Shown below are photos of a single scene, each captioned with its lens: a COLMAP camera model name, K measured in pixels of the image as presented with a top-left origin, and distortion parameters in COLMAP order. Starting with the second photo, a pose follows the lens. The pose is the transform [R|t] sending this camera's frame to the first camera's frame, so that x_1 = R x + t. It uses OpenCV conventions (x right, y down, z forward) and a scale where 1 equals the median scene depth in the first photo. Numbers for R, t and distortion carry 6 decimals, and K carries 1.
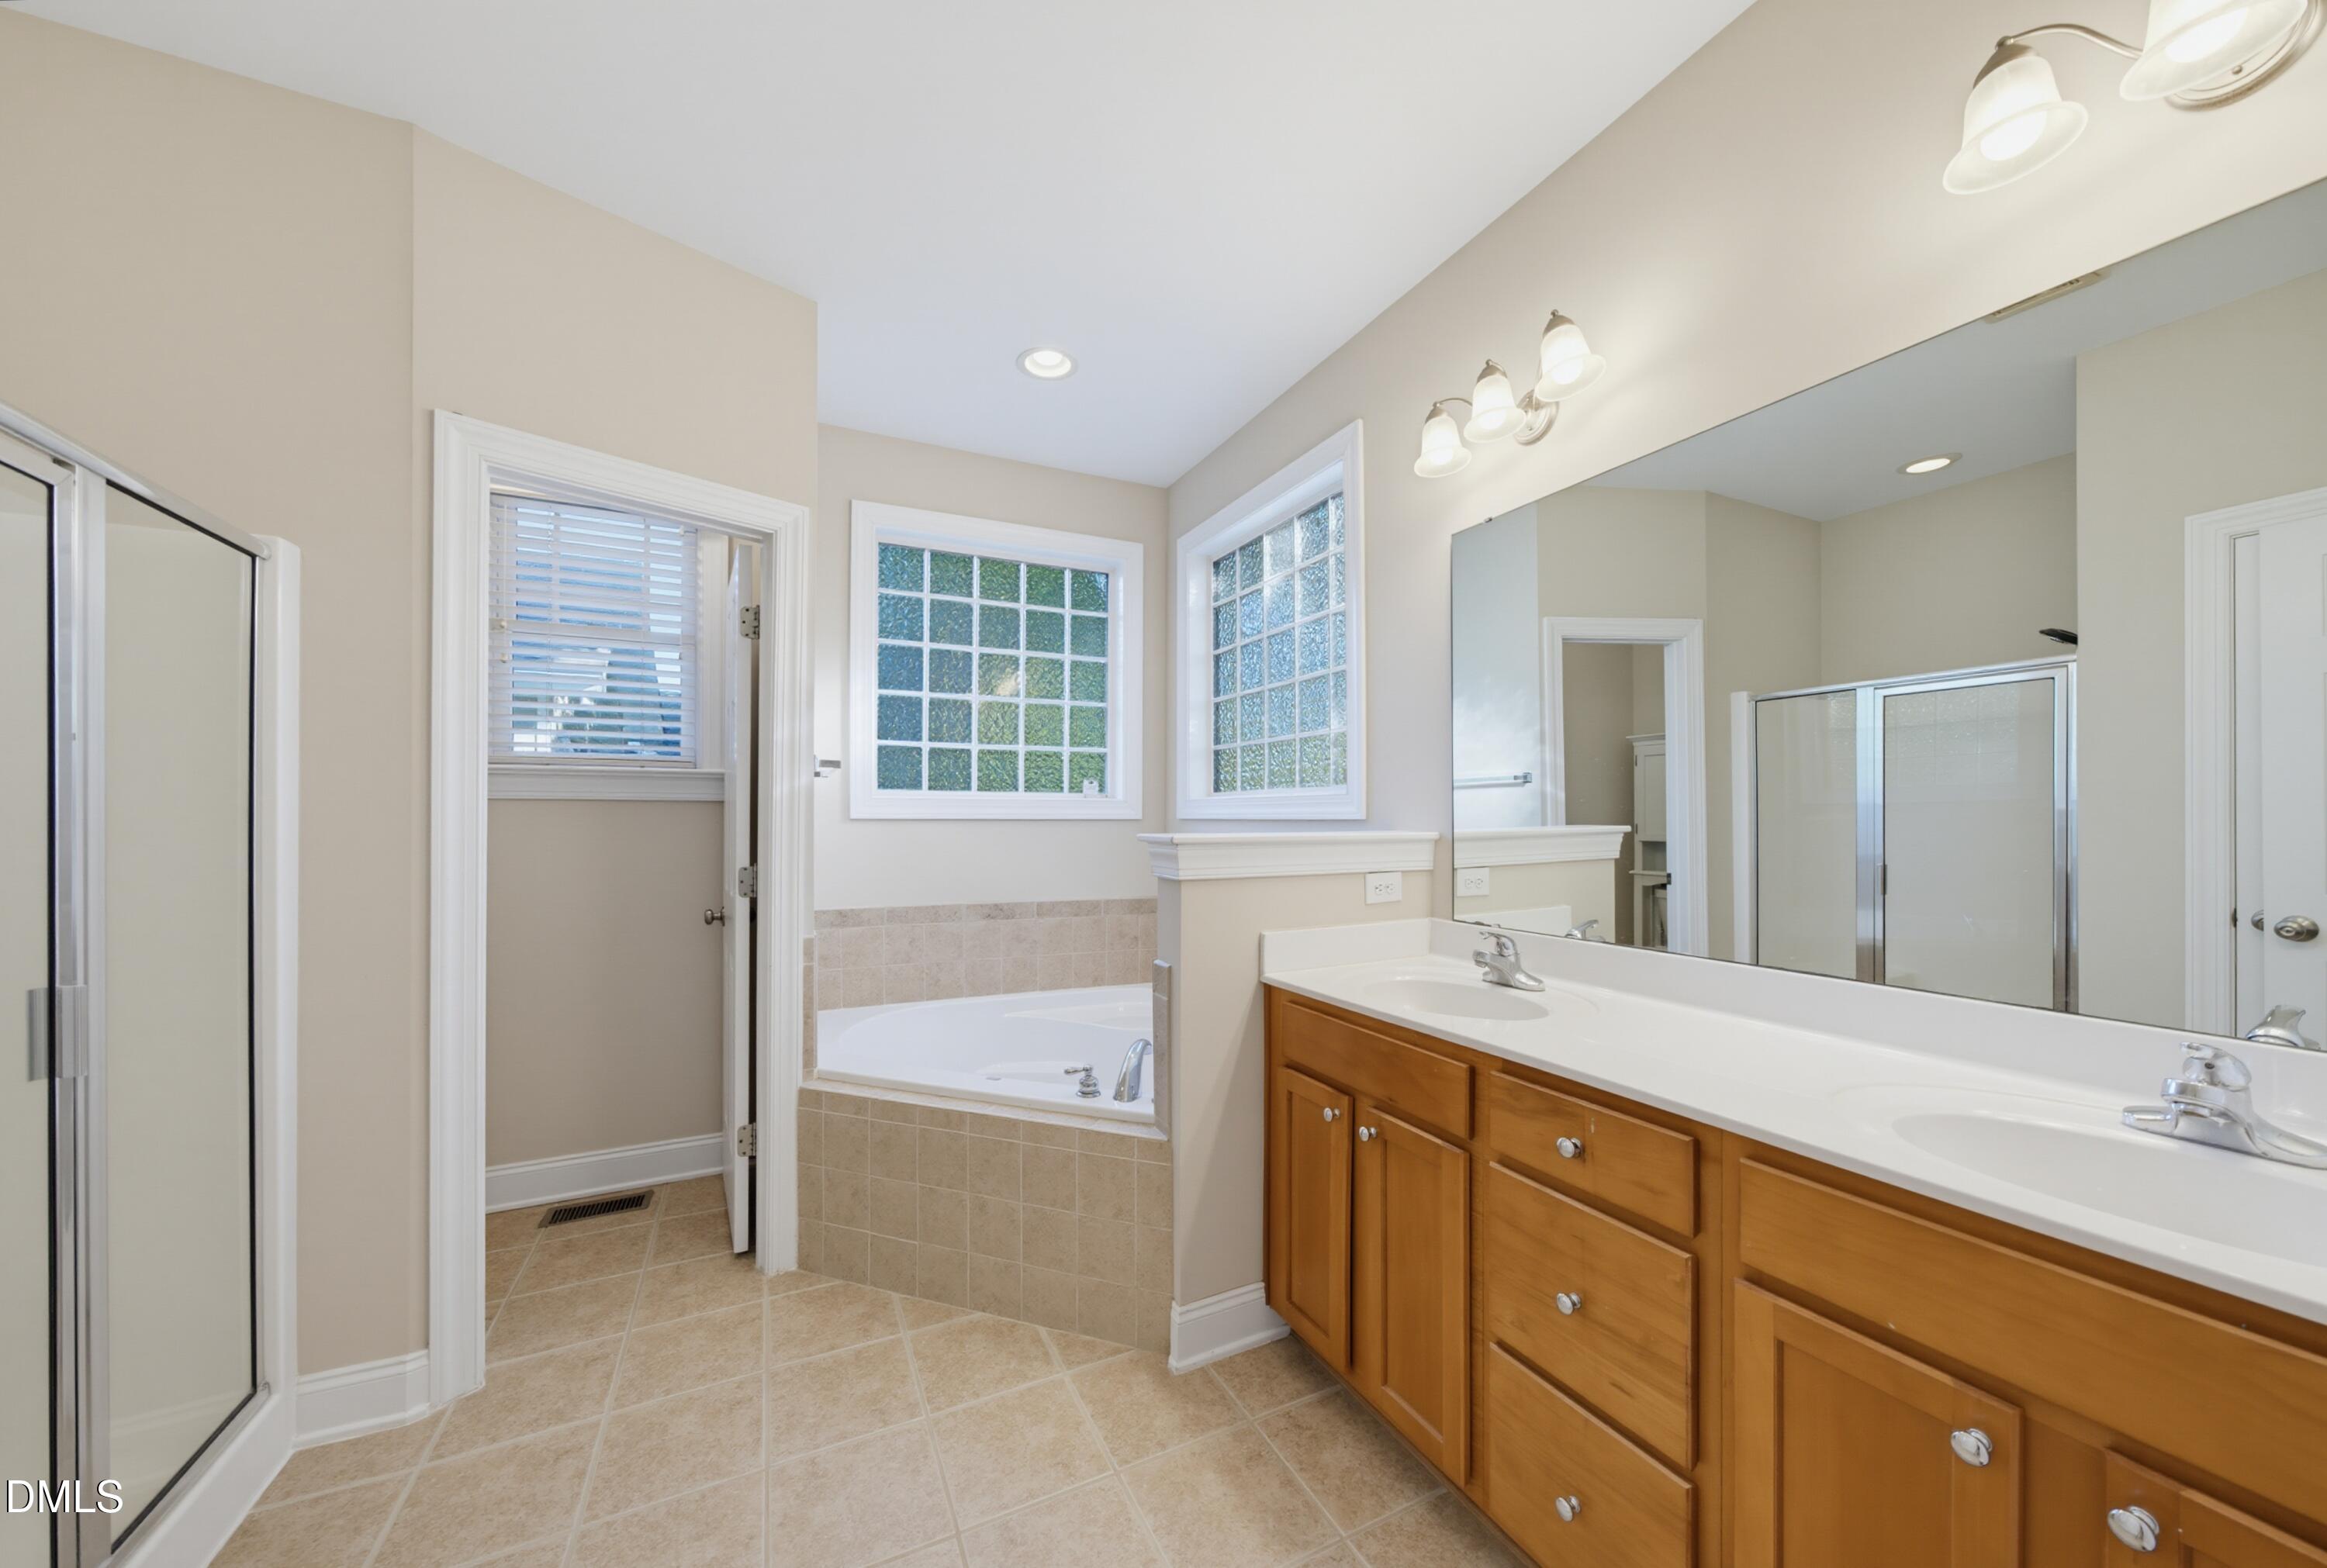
lens RADIAL K [[801.1, 0, 1155.0], [0, 801.1, 814.5], [0, 0, 1]] dist [-0.005860, 0.001249]
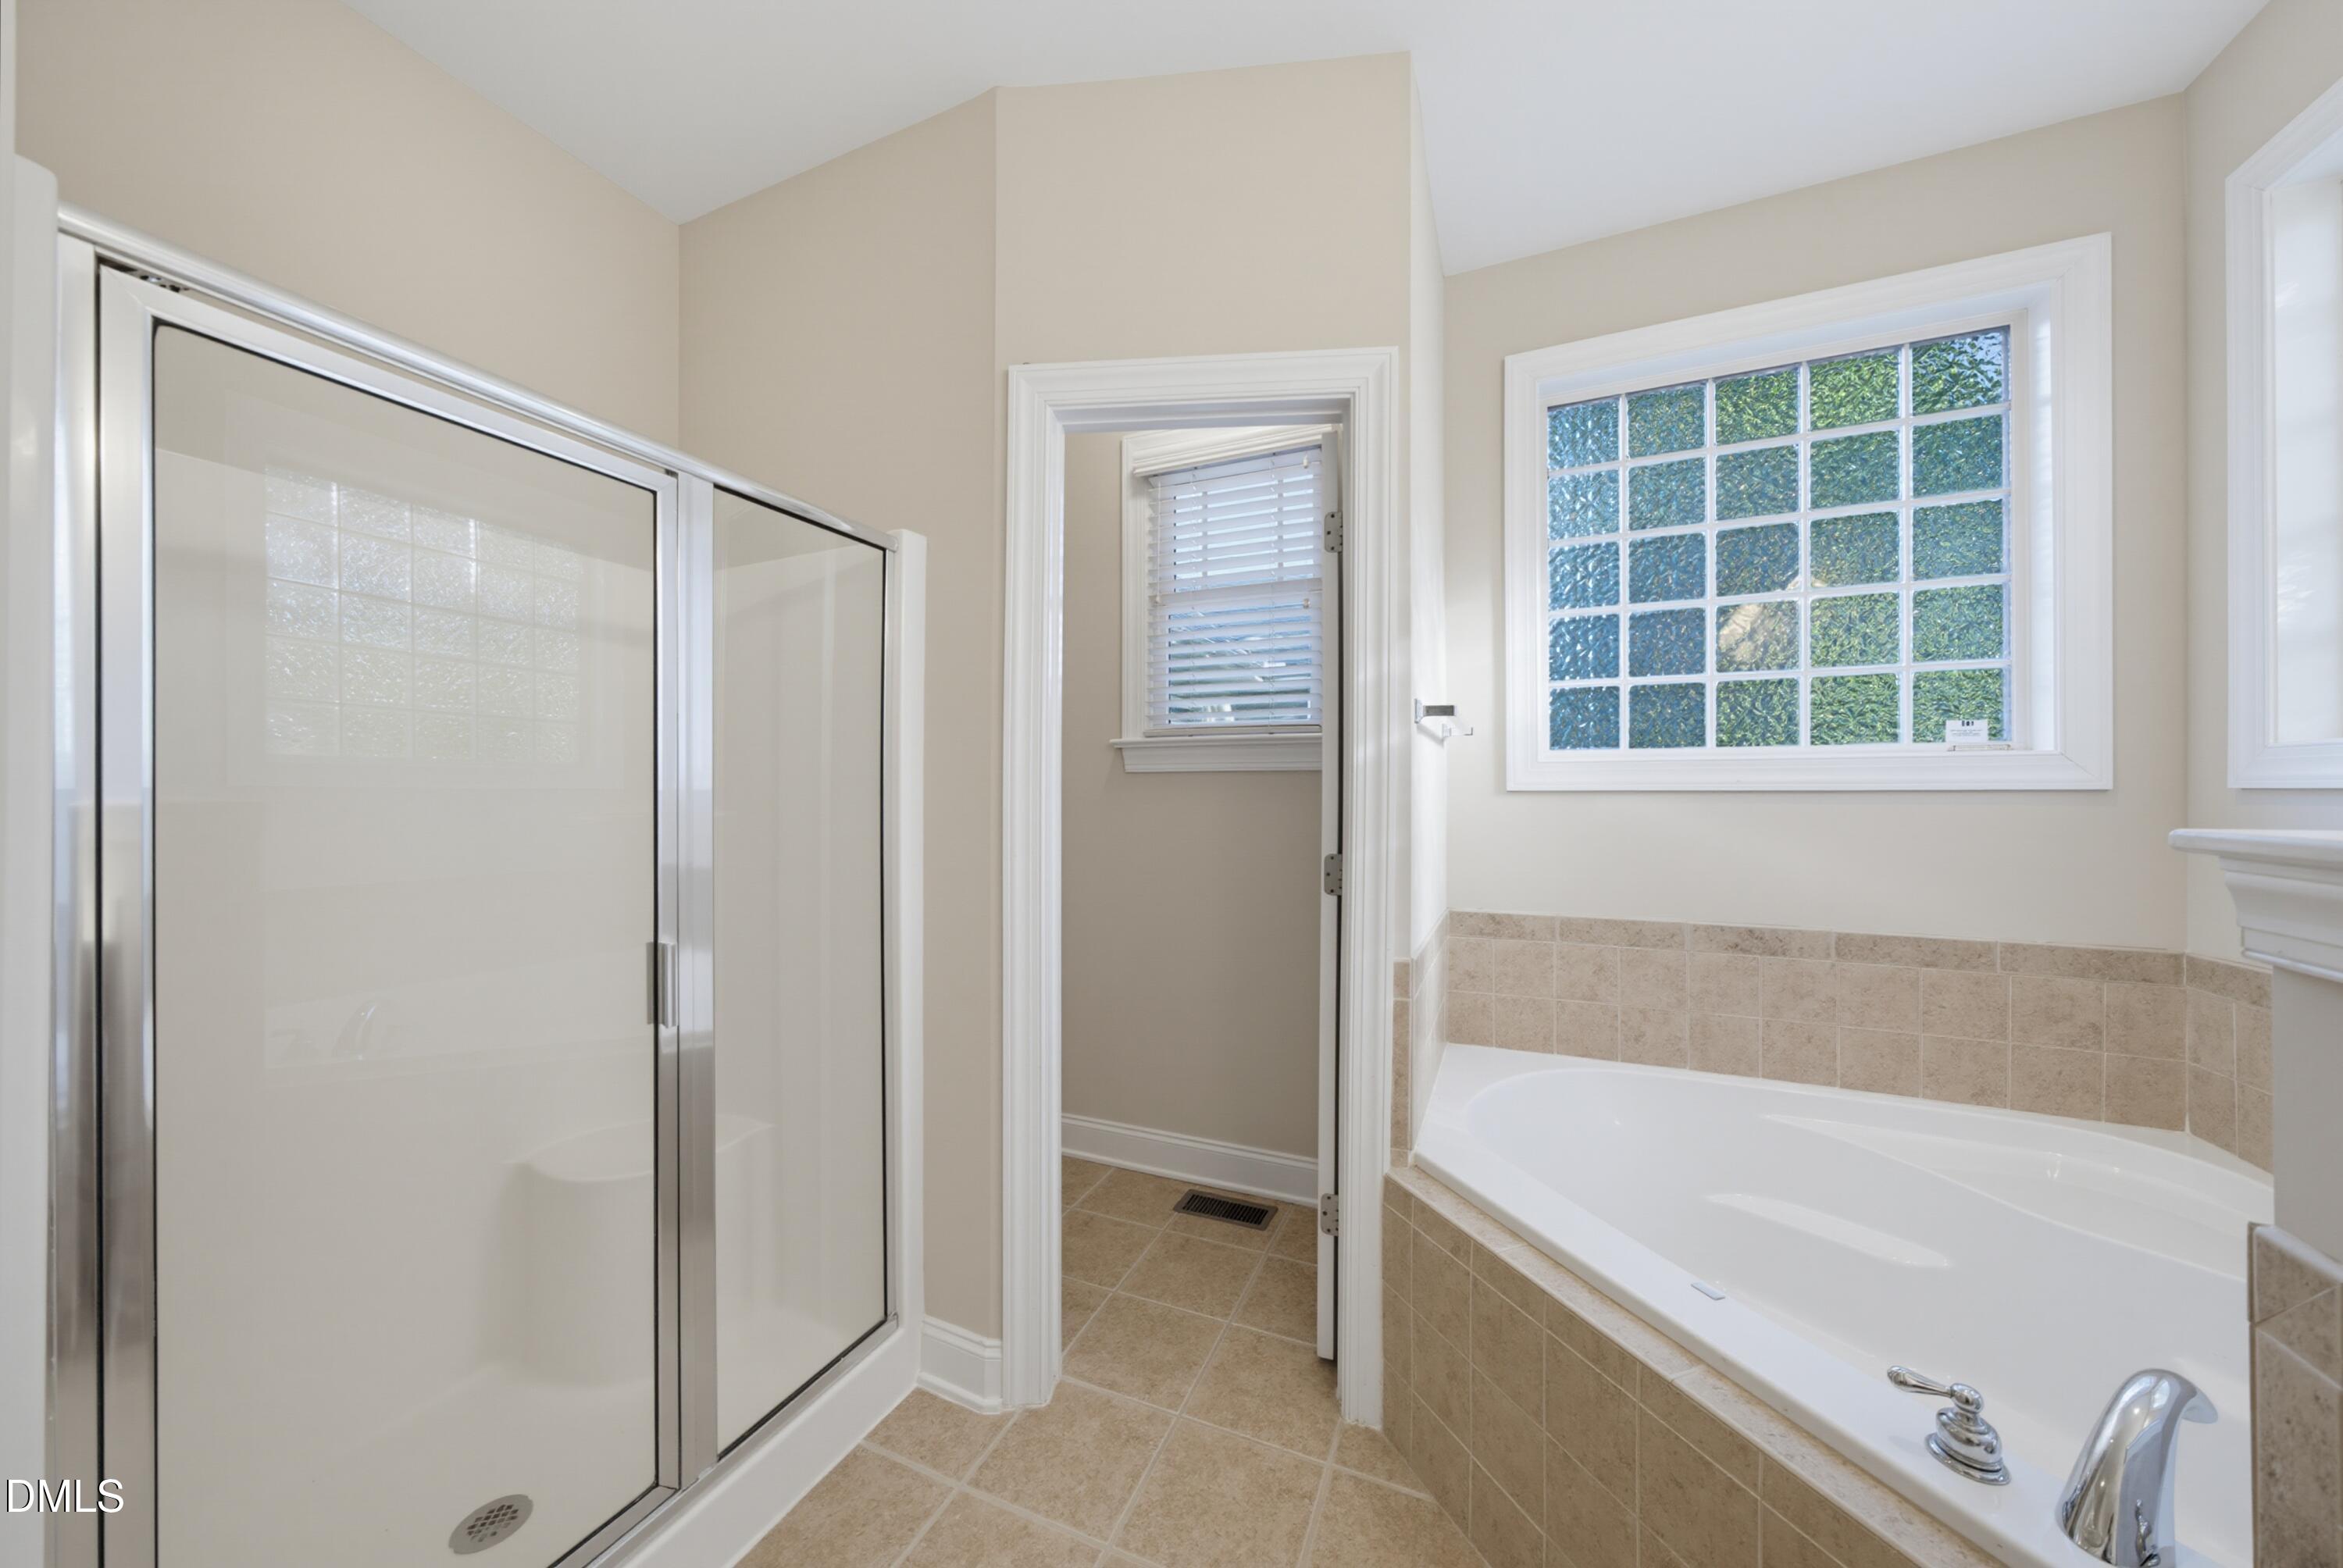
lens RADIAL K [[806.6, 0, 1158.6], [0, 806.6, 790.8], [0, 0, 1]] dist [-0.005860, 0.001249]
pose [[0.648894, -0.003731, -0.760869, -0.025144], [0.006323, 0.999980, 0.000488, 0.003135], [0.760852, -0.005128, 0.648905, 0.274653]]
